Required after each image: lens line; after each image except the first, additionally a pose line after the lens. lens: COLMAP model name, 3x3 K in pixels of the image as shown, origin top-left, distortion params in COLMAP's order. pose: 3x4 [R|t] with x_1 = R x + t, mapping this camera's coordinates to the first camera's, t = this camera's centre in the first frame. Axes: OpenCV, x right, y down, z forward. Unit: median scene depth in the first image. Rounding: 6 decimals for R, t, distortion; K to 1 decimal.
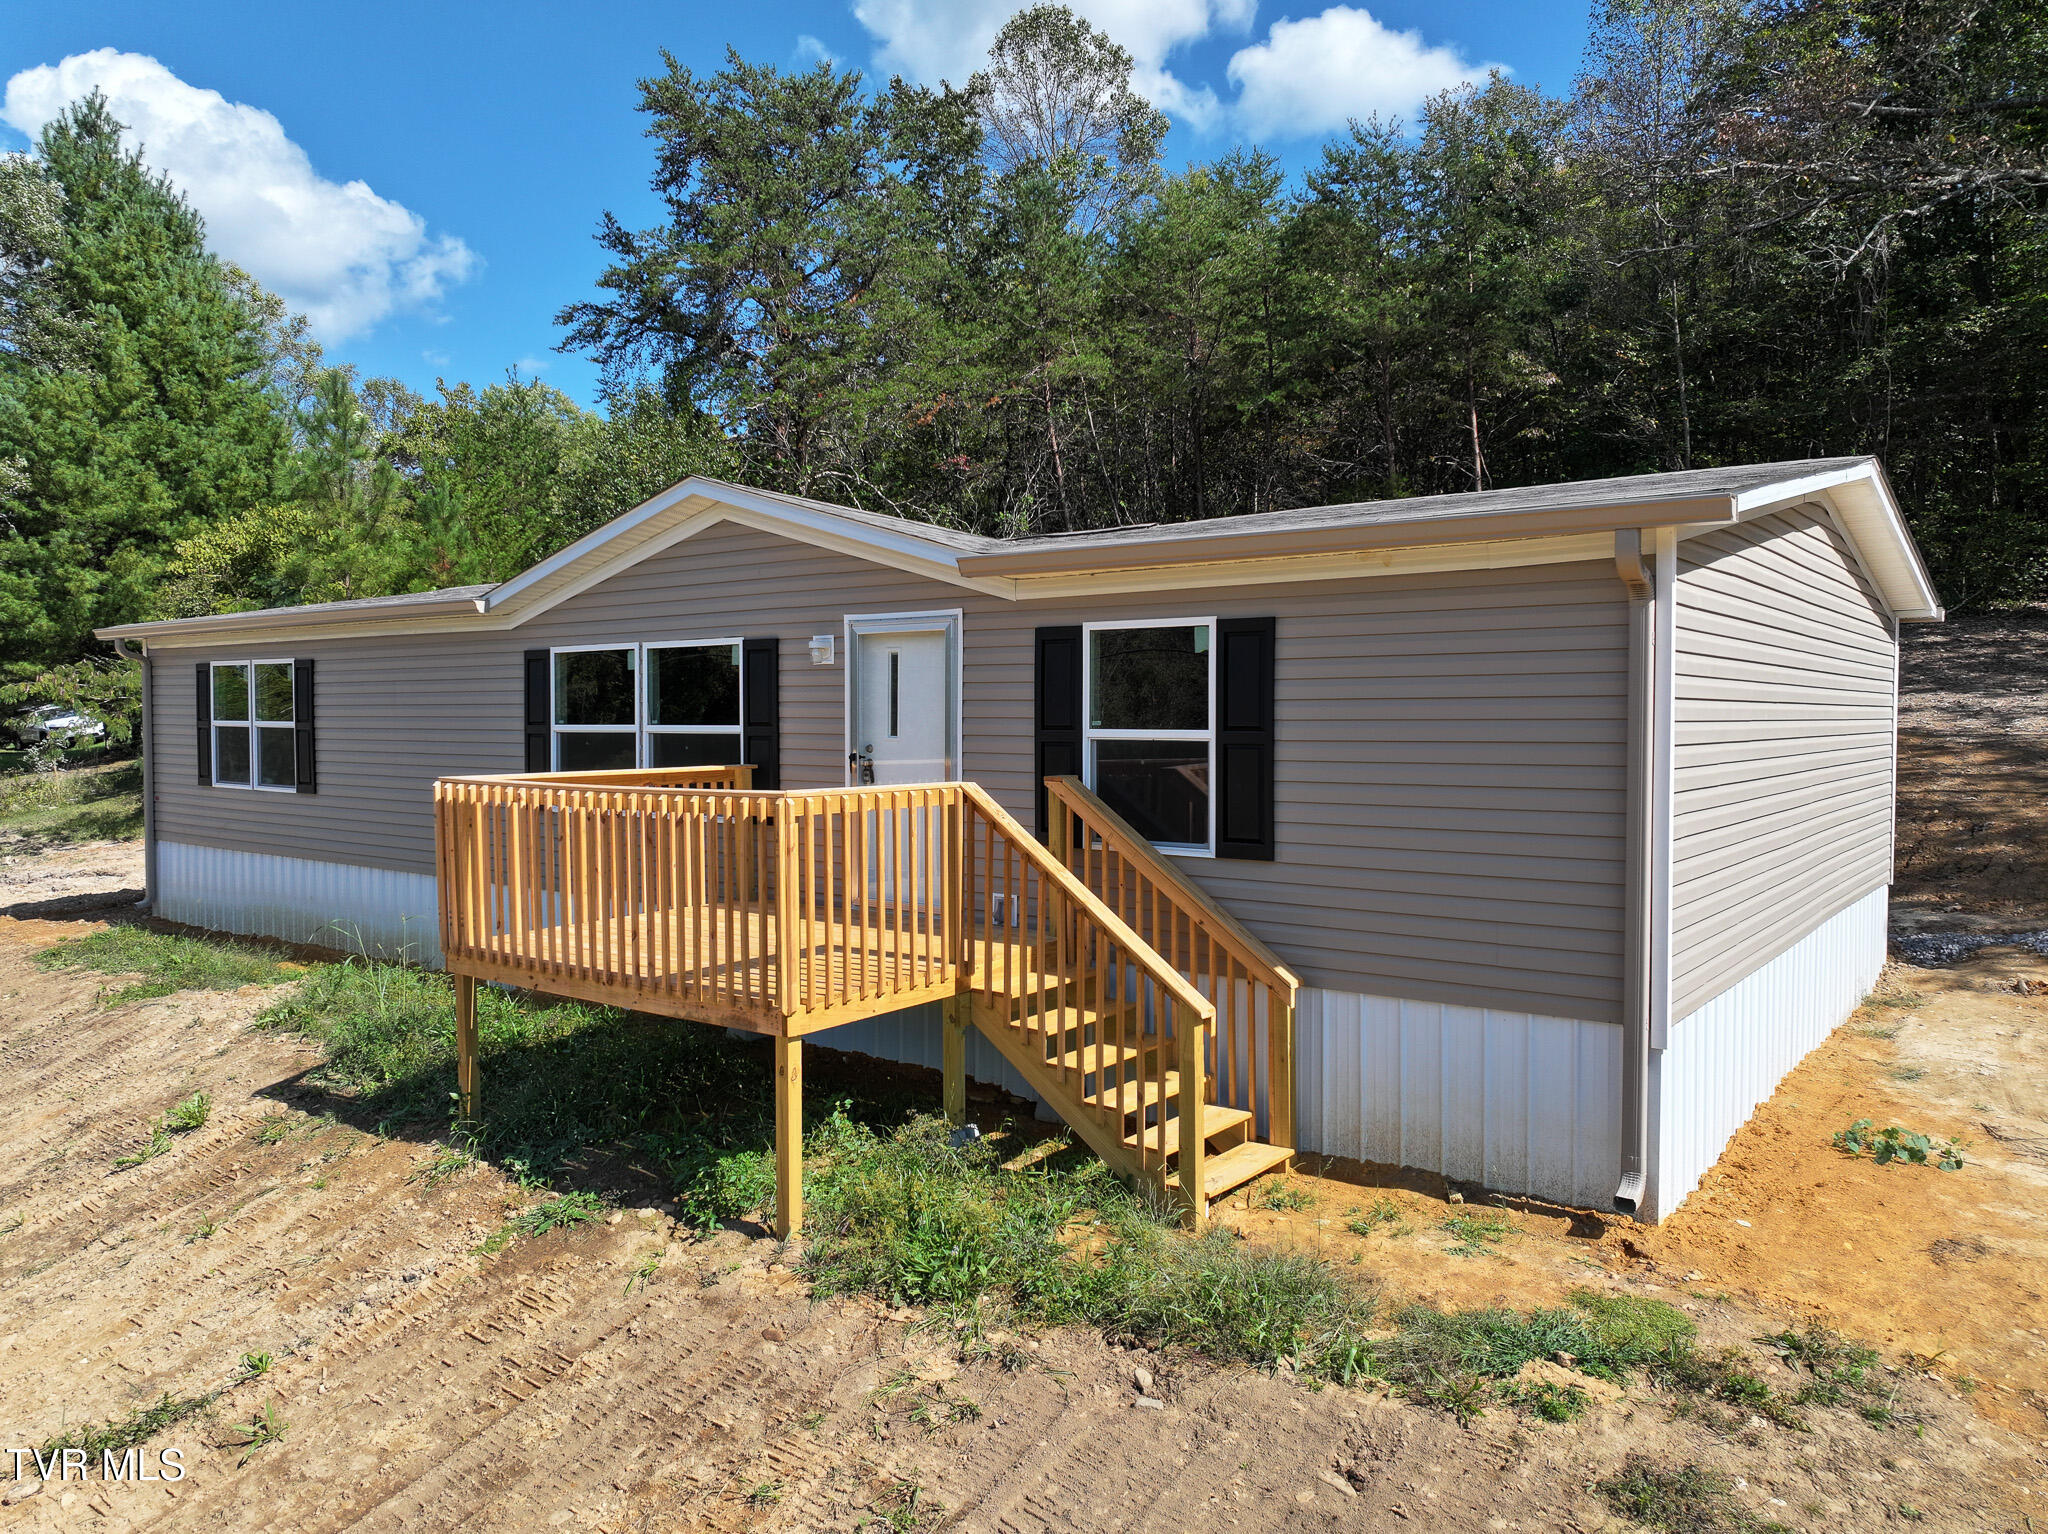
lens RADIAL K [[1432.4, 0, 1027.5], [0, 1432.4, 763.7], [0, 0, 1]] dist [-0.000001, 0.010487]
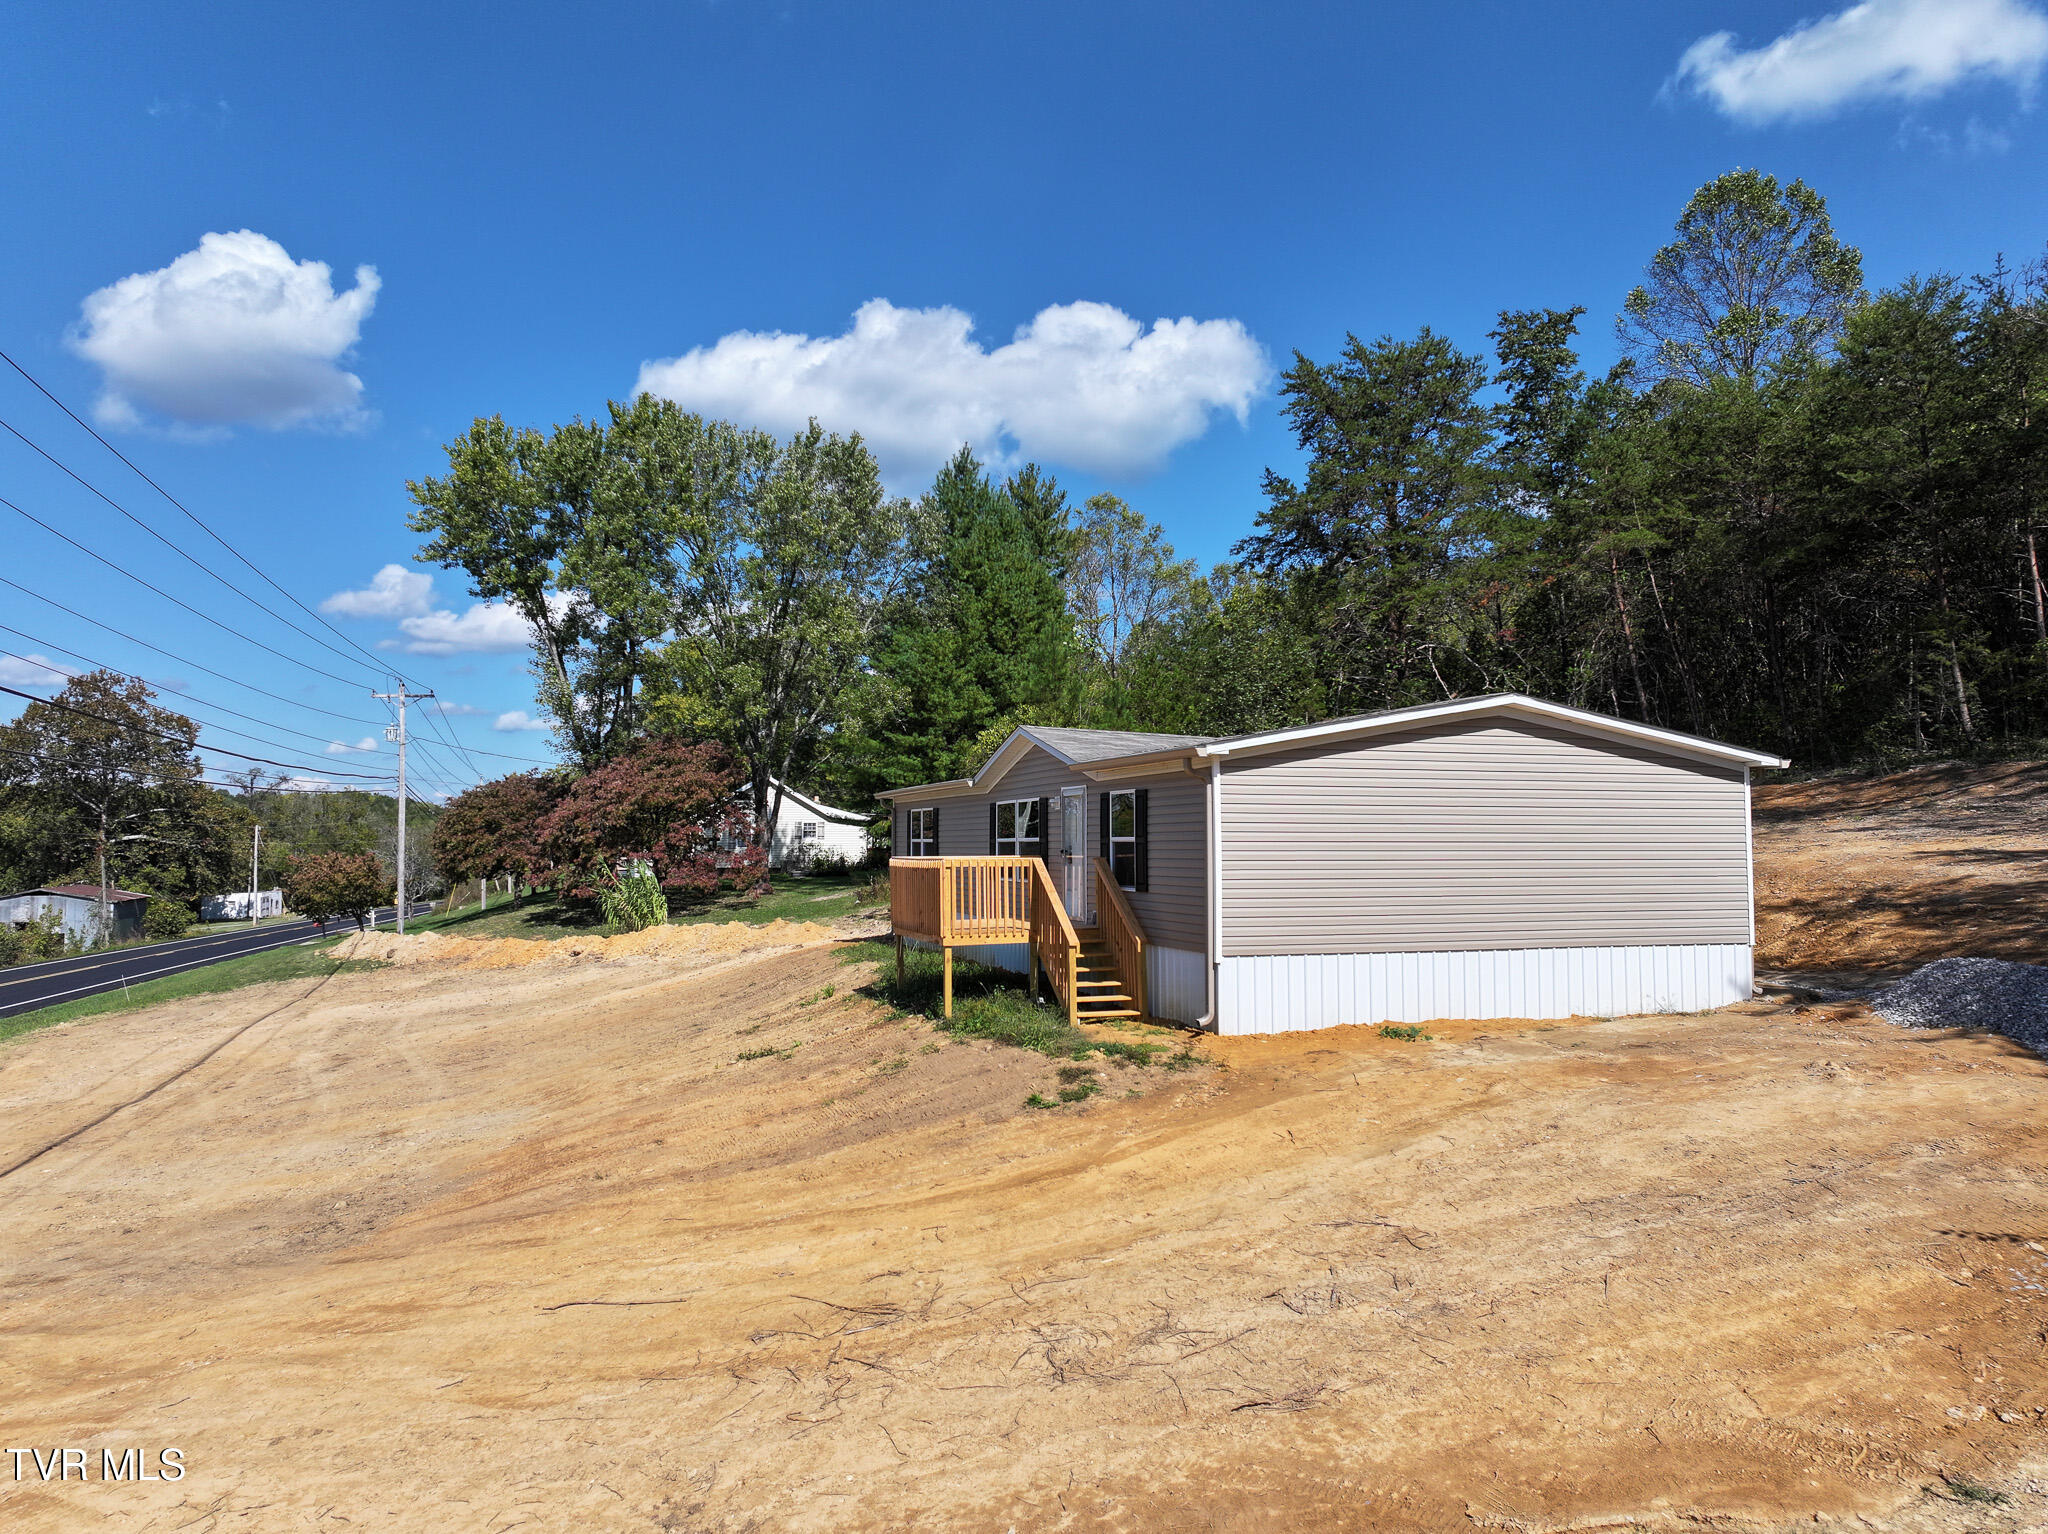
lens RADIAL K [[1432.4, 0, 1027.5], [0, 1432.4, 763.7], [0, 0, 1]] dist [-0.000001, 0.010487]
pose [[0.825493, -0.033273, -0.563430, 0.954006], [-0.018057, 0.996193, -0.085285, 0.043871], [0.564123, 0.080576, 0.821750, -0.757870]]
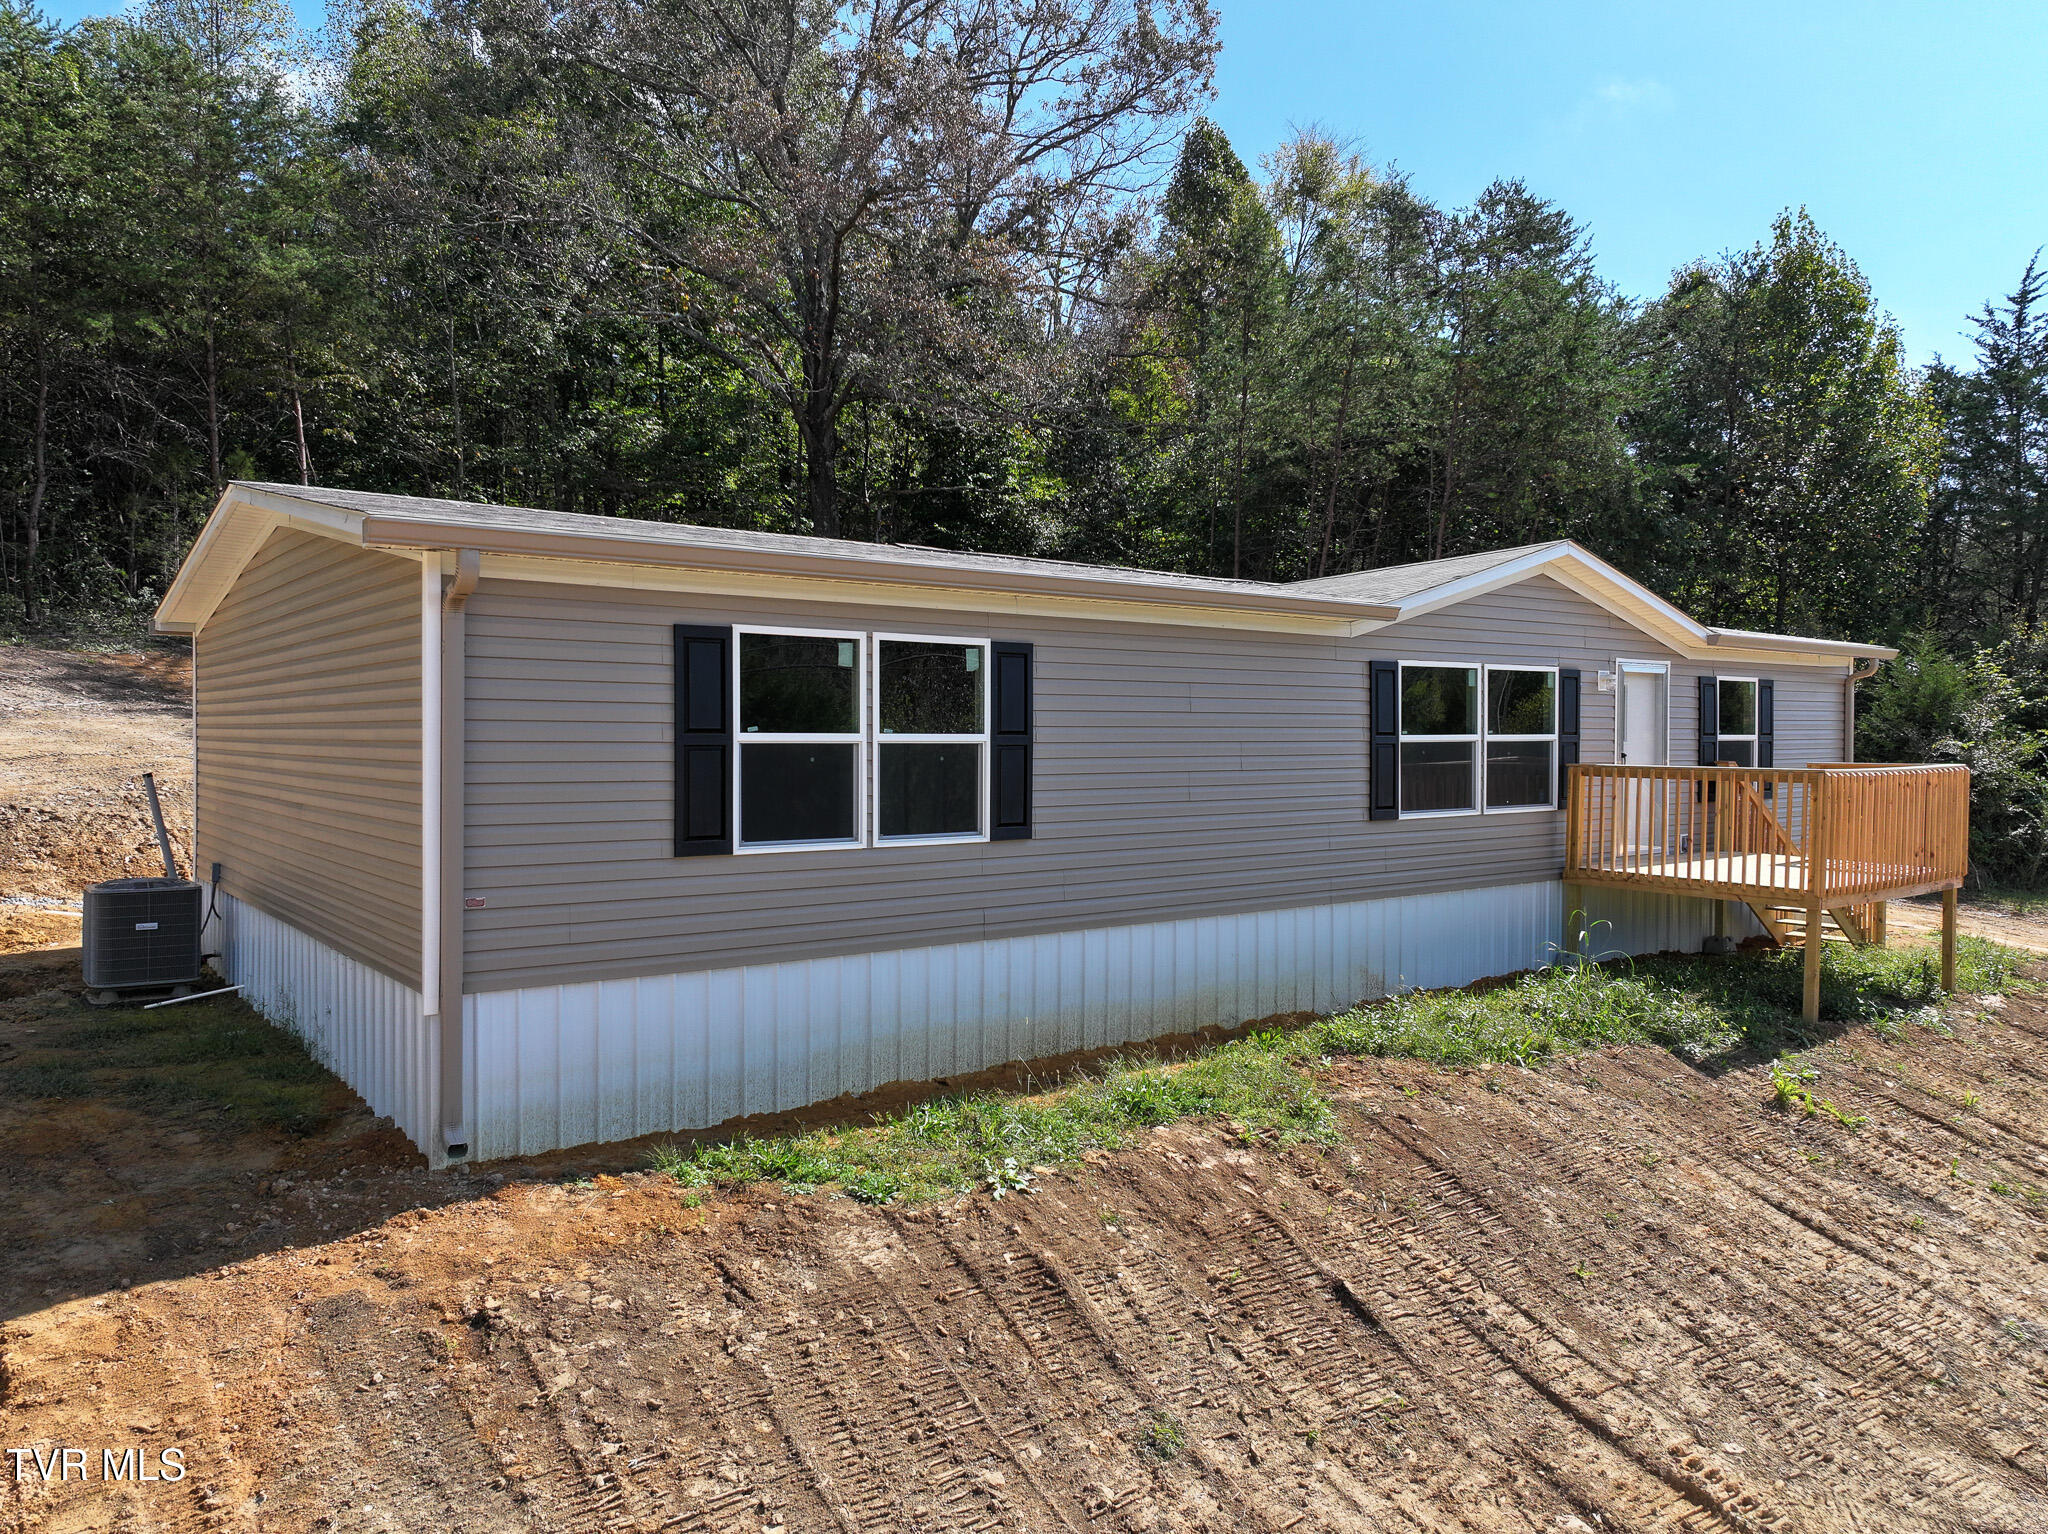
lens RADIAL K [[1432.4, 0, 1027.5], [0, 1432.4, 763.7], [0, 0, 1]] dist [-0.000001, 0.010487]
pose [[0.262934, -0.023710, 0.964522, -1.493830], [0.029781, 0.999421, 0.016450, -0.033513], [-0.964354, 0.024399, 0.263488, 1.055460]]
